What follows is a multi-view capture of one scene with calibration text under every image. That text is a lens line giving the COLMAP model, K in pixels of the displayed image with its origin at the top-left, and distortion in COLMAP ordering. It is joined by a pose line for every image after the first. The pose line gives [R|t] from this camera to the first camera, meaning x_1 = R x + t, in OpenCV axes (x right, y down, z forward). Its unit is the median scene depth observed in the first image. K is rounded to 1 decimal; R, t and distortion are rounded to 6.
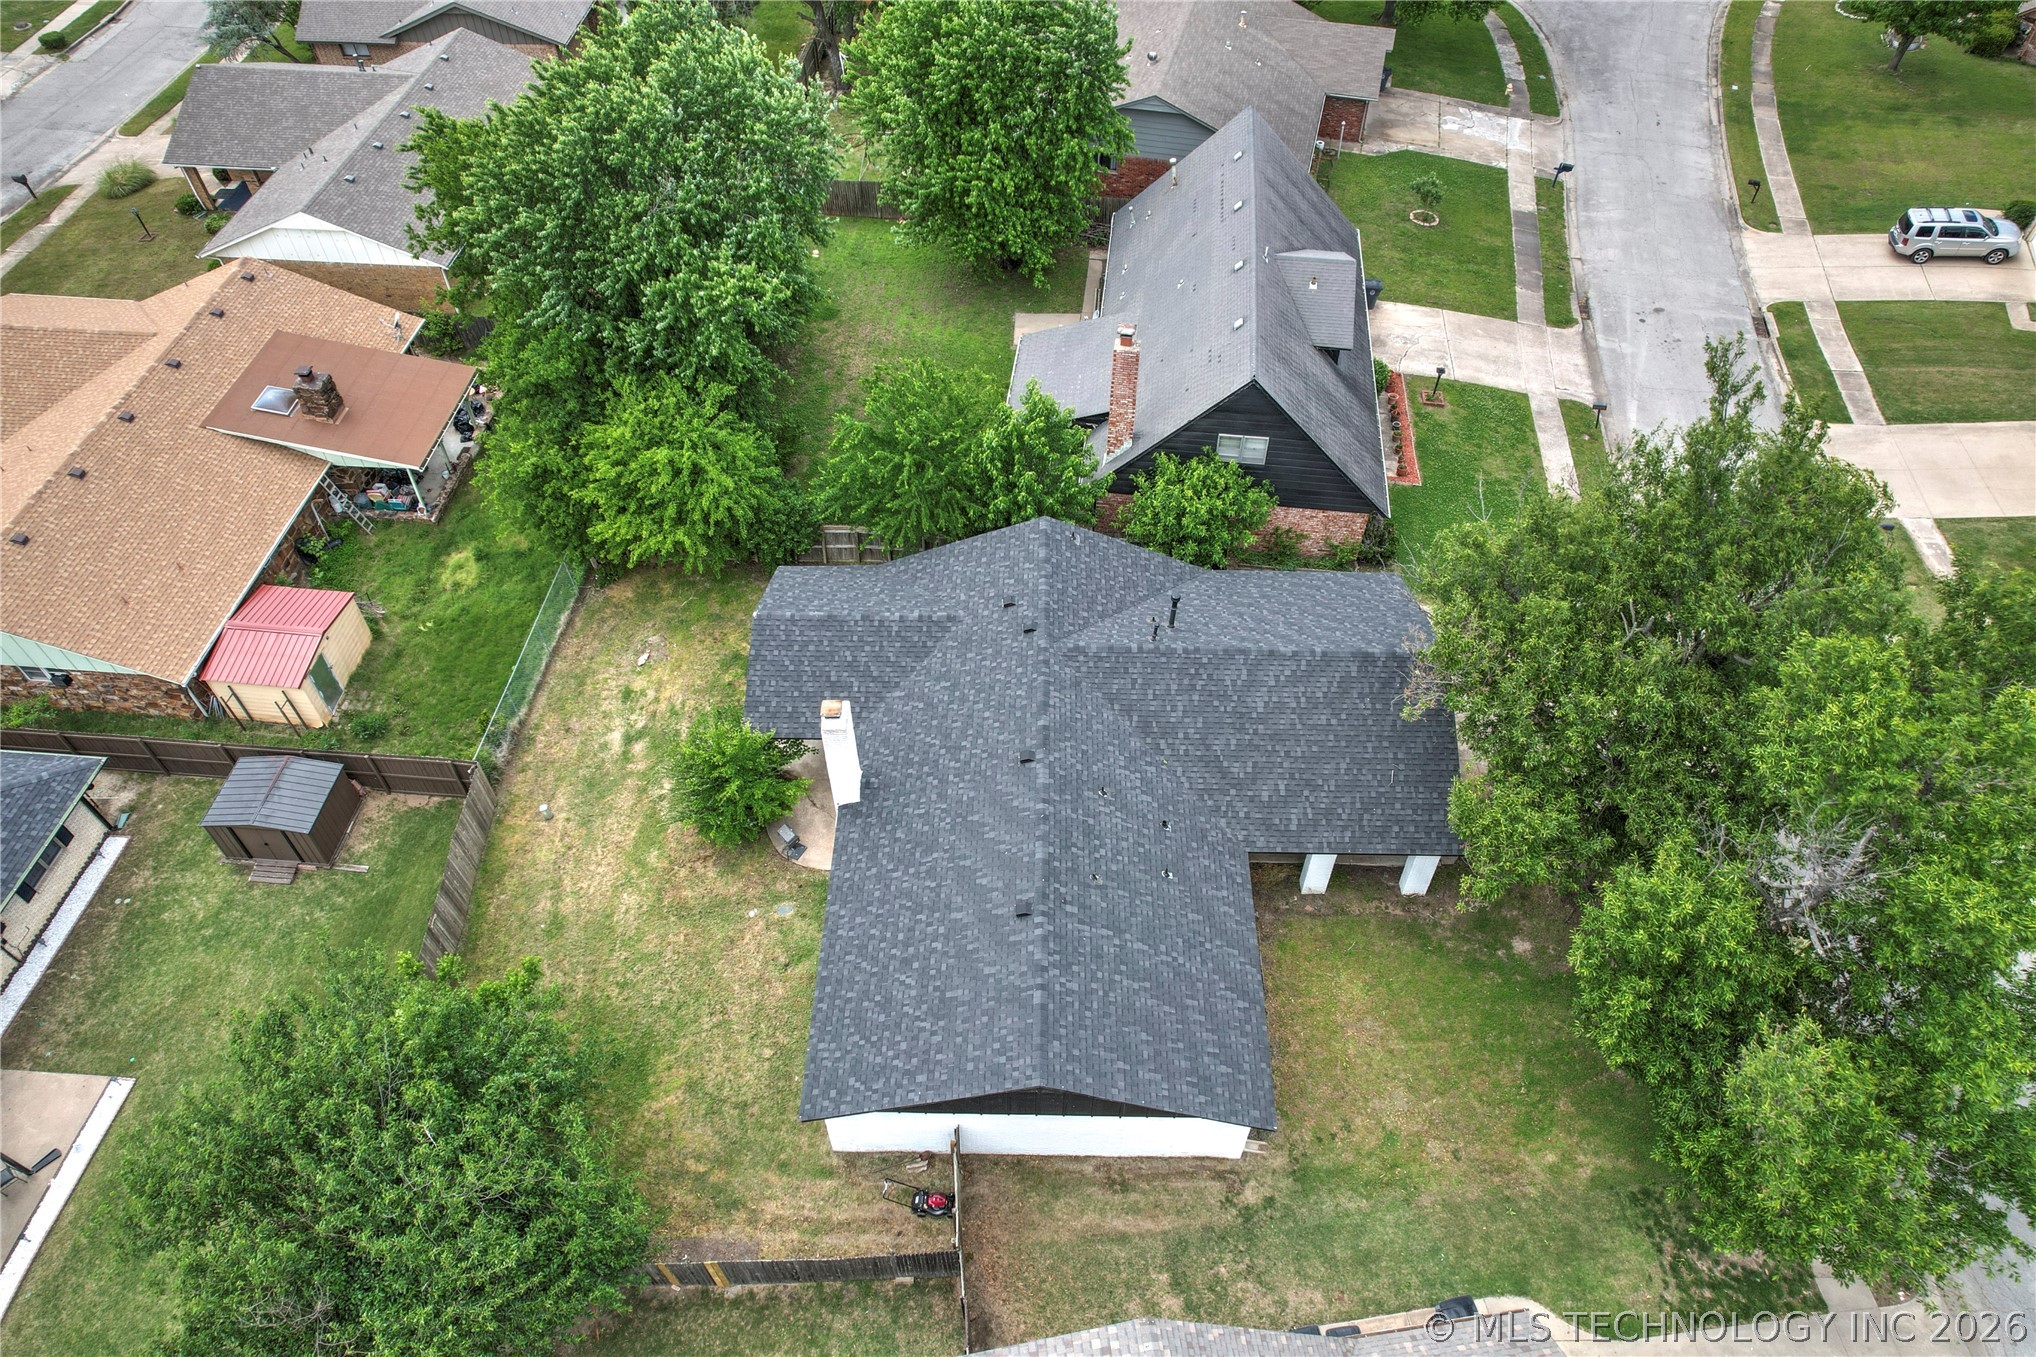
lens RADIAL K [[1302.9, 0, 1016.8], [0, 1302.9, 682.3], [0, 0, 1]] dist [-0.066823, 0.053547]
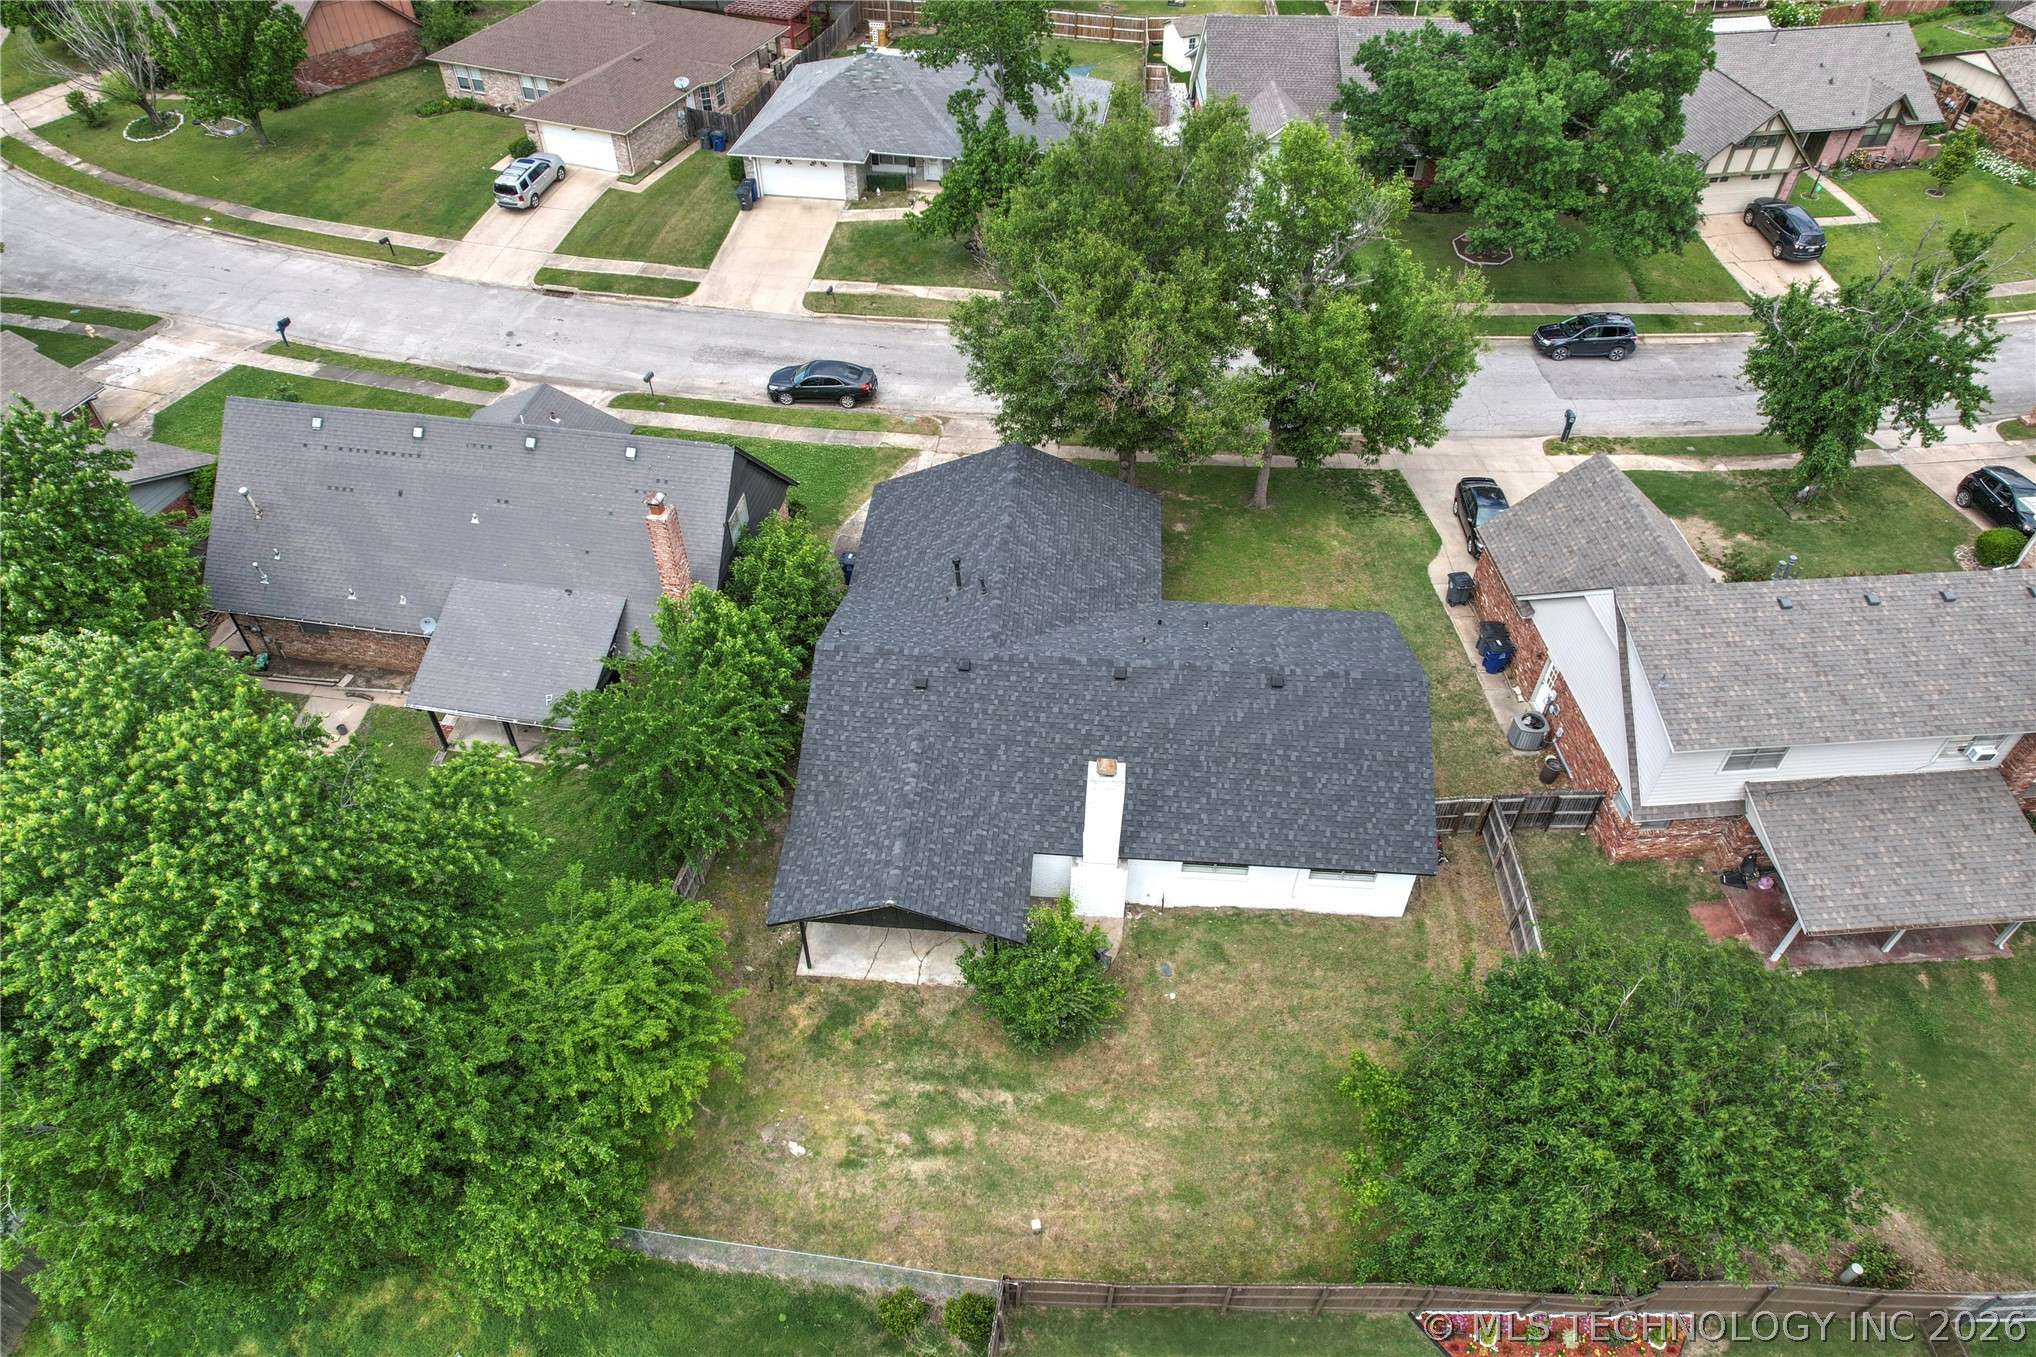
lens RADIAL K [[1302.9, 0, 1018.0], [0, 1302.9, 675.5], [0, 0, 1]] dist [-0.066823, 0.053547]
pose [[0.053664, -0.696434, 0.715612, -0.673899], [0.753271, 0.498684, 0.428832, -0.412767], [-0.655517, 0.516037, 0.551365, 0.360373]]
